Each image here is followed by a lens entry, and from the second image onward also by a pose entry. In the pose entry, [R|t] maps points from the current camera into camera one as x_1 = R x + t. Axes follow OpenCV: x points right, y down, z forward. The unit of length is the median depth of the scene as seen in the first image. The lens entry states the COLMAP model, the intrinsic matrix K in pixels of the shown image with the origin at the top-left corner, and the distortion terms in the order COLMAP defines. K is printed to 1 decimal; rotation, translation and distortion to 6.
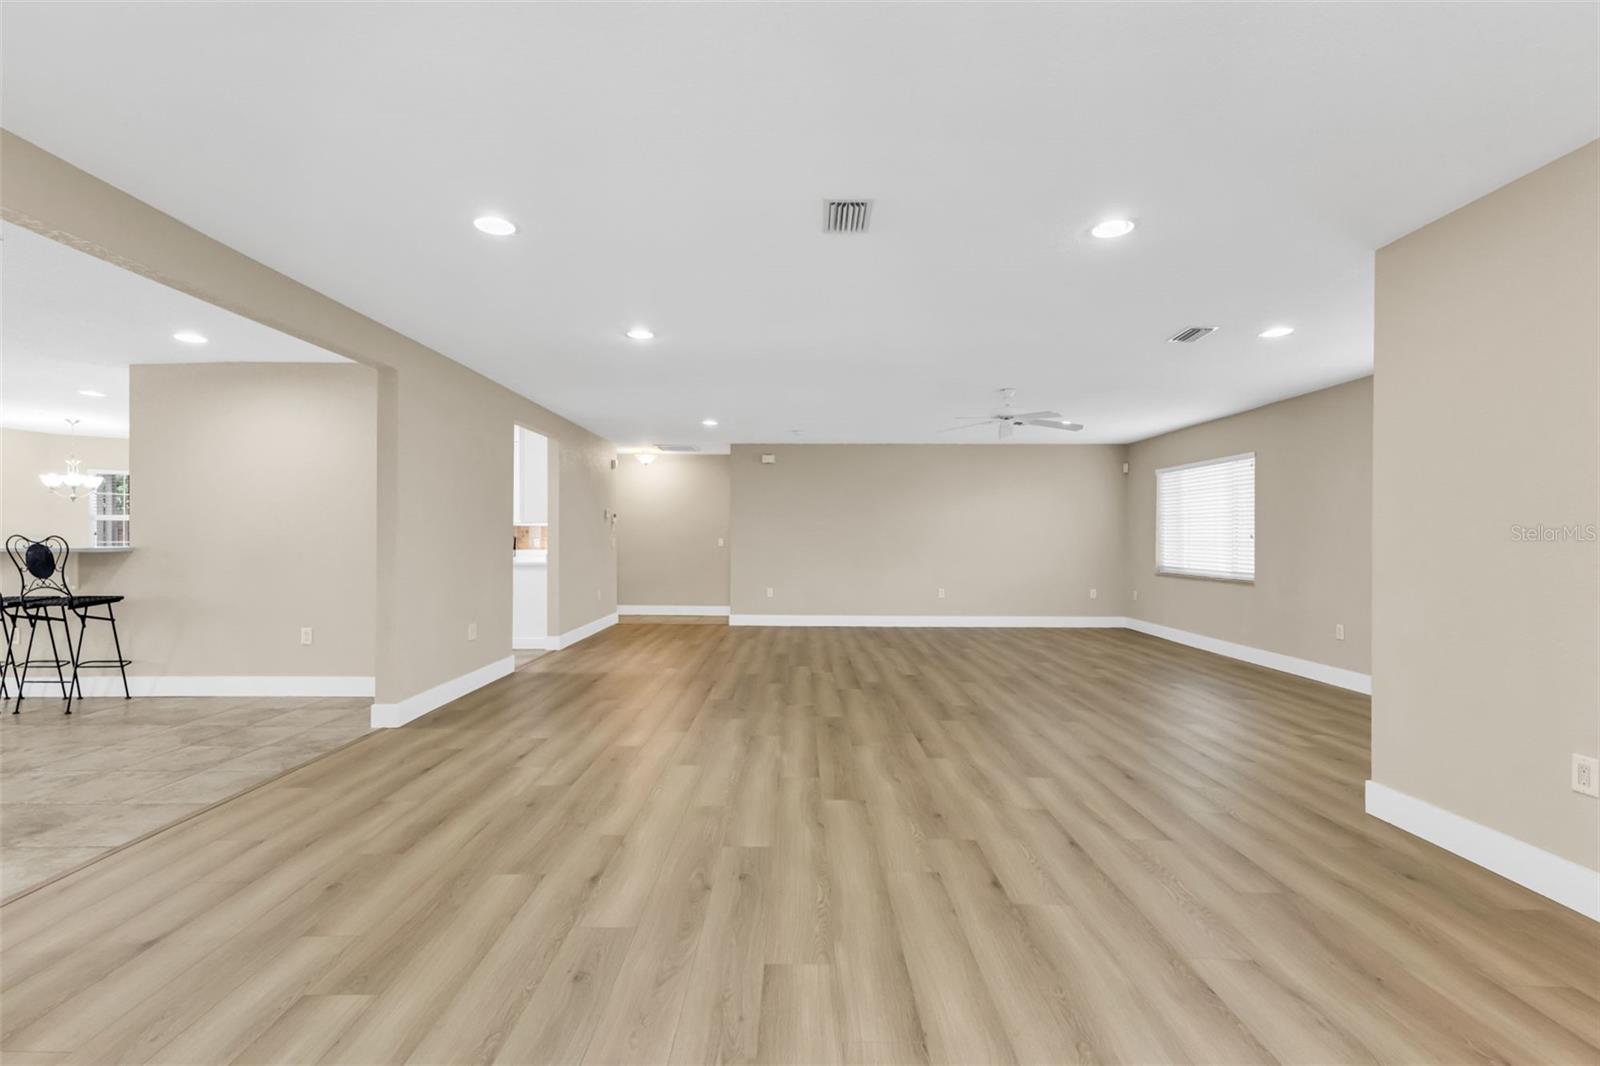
lens RADIAL K [[706.0, 0, 788.5], [0, 706.0, 555.4], [0, 0, 1]] dist [0.014023, -0.001525]
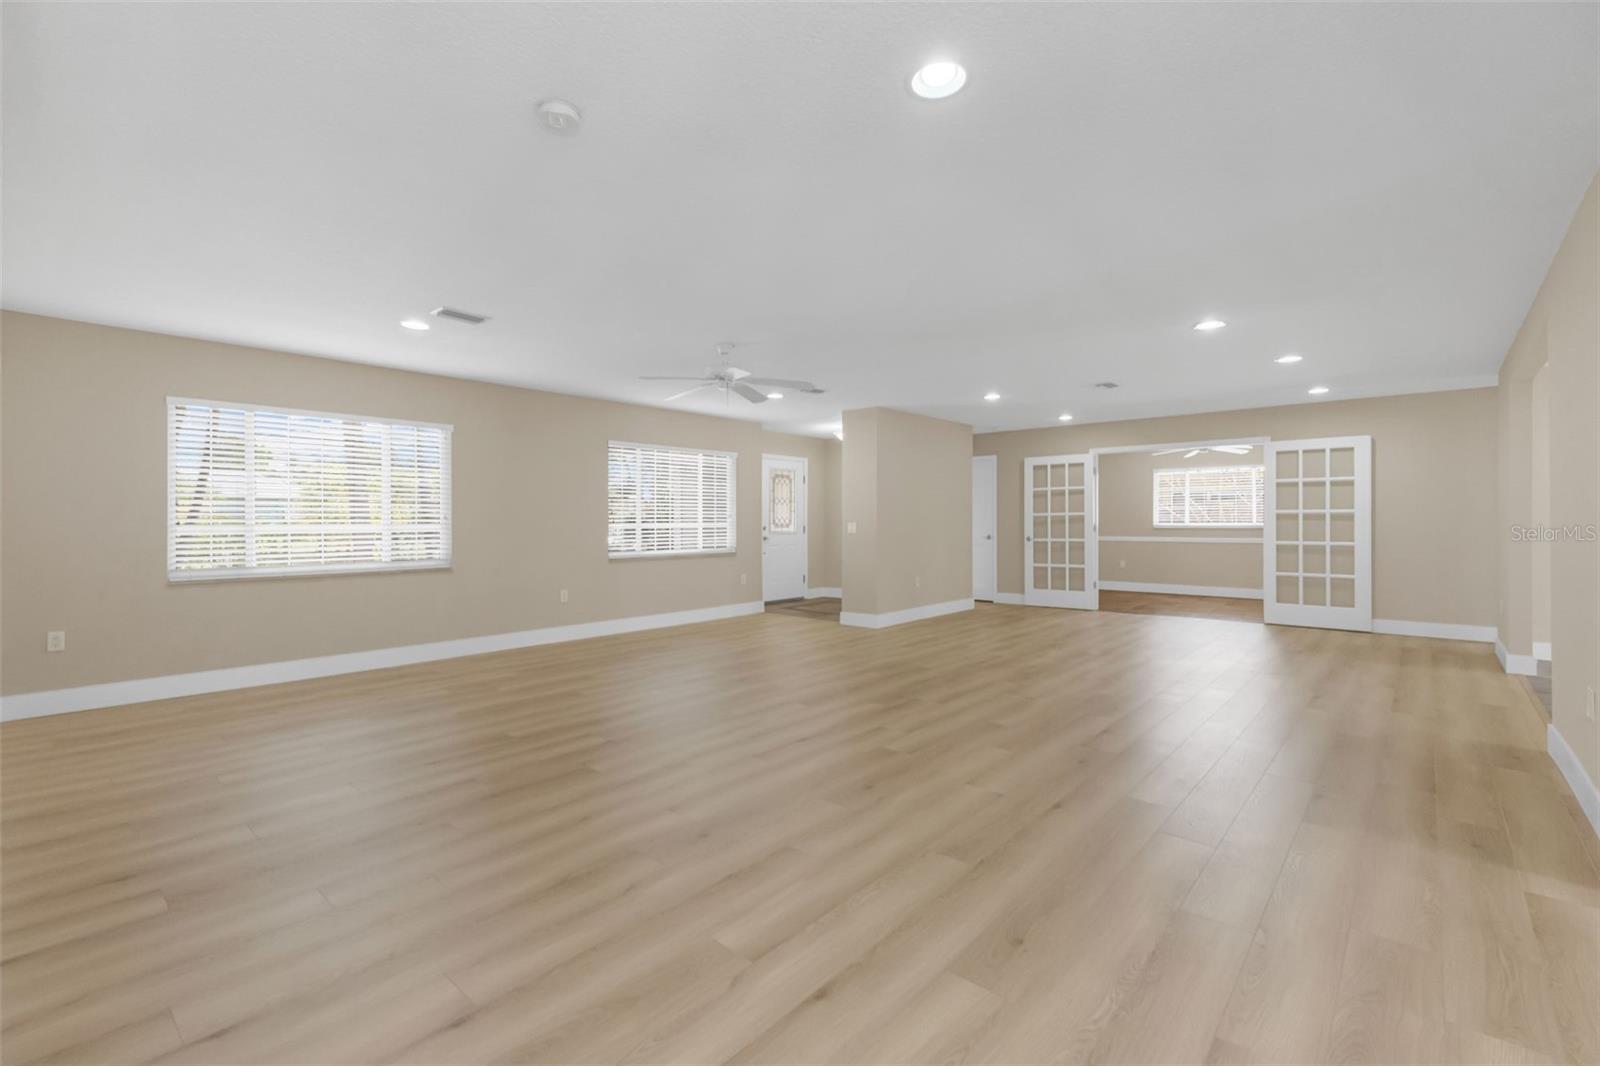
lens RADIAL K [[706.0, 0, 791.6], [0, 706.0, 517.9], [0, 0, 1]] dist [0.014023, -0.001525]
pose [[-0.760732, 0.004108, 0.649053, -0.332423], [0.015478, 0.999810, 0.011813, -0.037064], [-0.648882, 0.019033, -0.760651, 1.817906]]
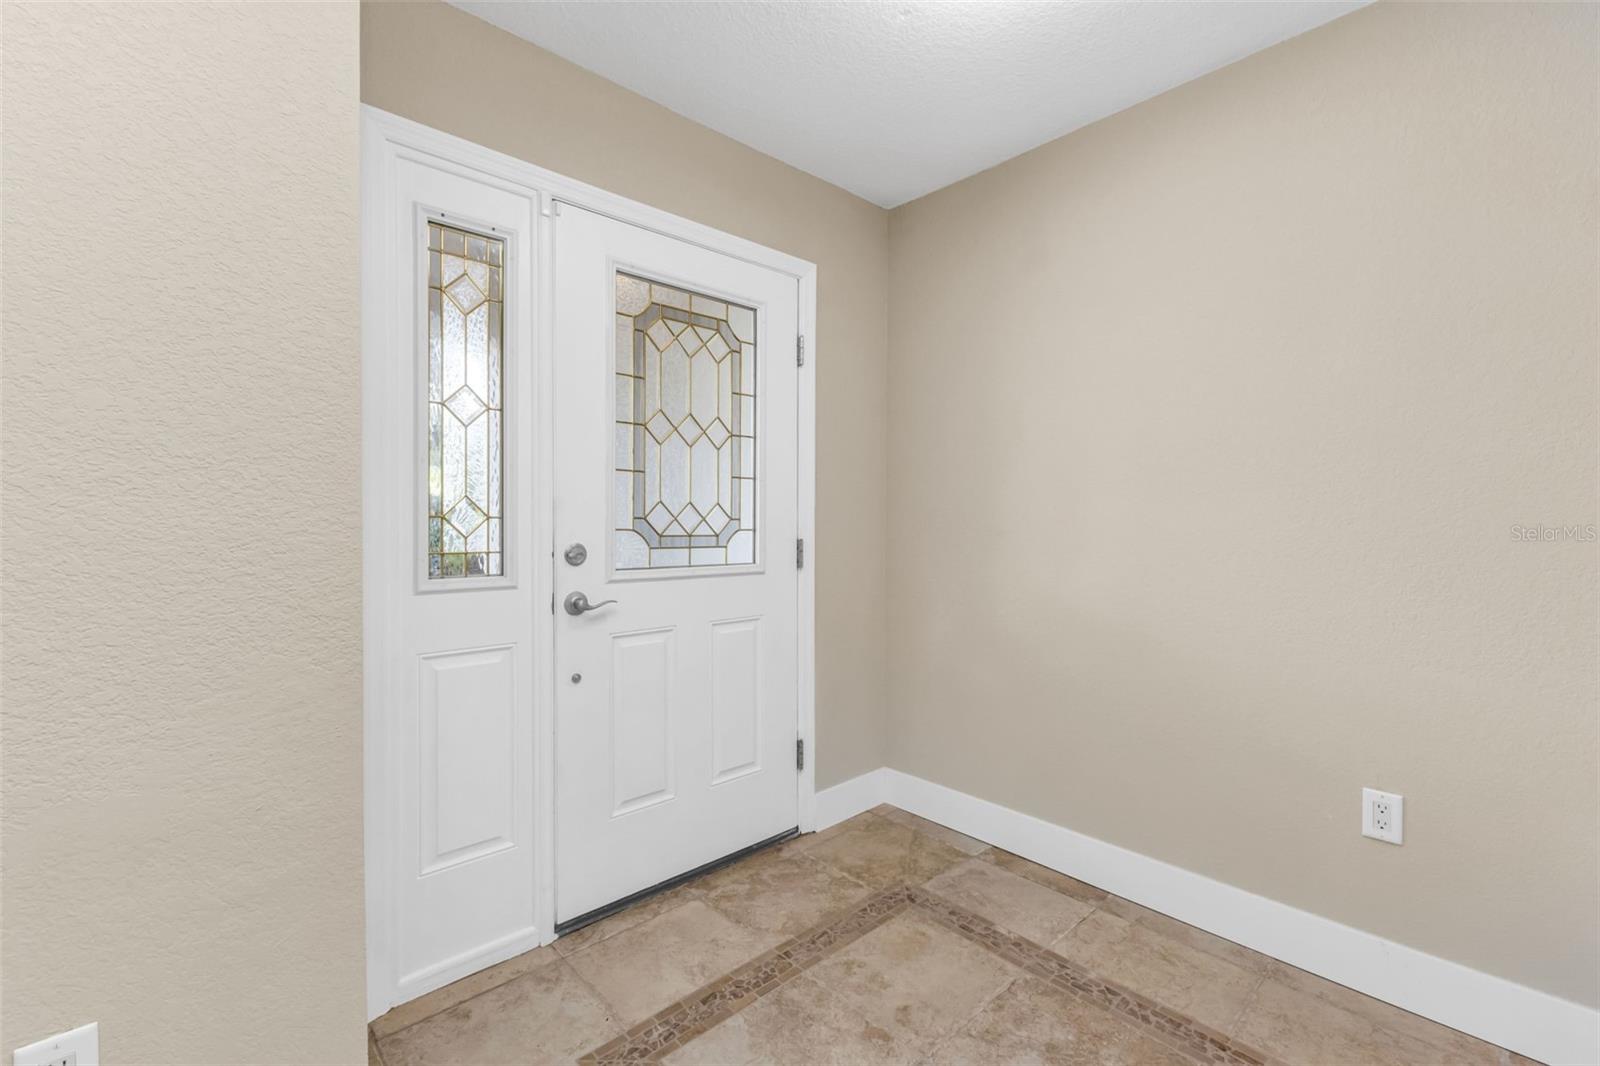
lens RADIAL K [[706.0, 0, 808.7], [0, 706.0, 522.4], [0, 0, 1]] dist [0.014023, -0.001525]
pose [[-0.702120, -0.002666, 0.712054, 0.593227], [0.012131, 0.999803, 0.015705, -0.009974], [-0.711956, 0.019665, -0.701949, 0.602002]]
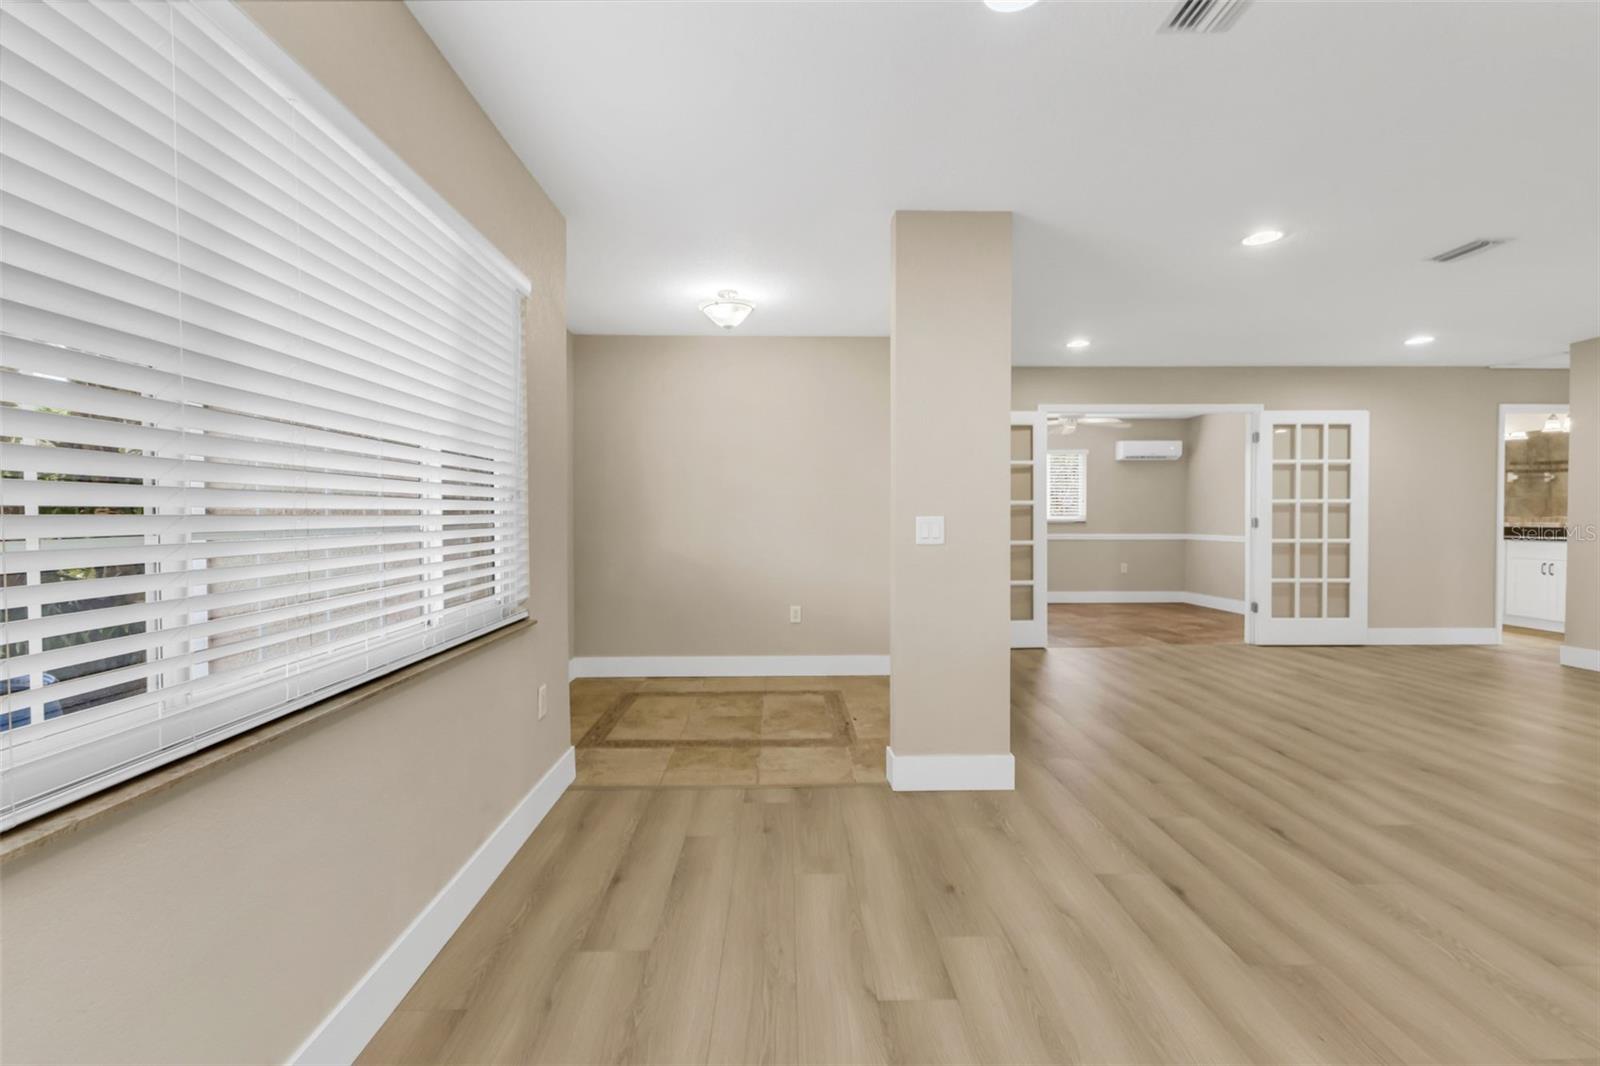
lens RADIAL K [[706.0, 0, 804.6], [0, 706.0, 541.4], [0, 0, 1]] dist [0.014023, -0.001525]
pose [[-0.998331, 0.003347, -0.057647, 0.688526], [0.000051, 0.998369, 0.057086, -0.018157], [0.057744, 0.056988, -0.996704, 1.148295]]
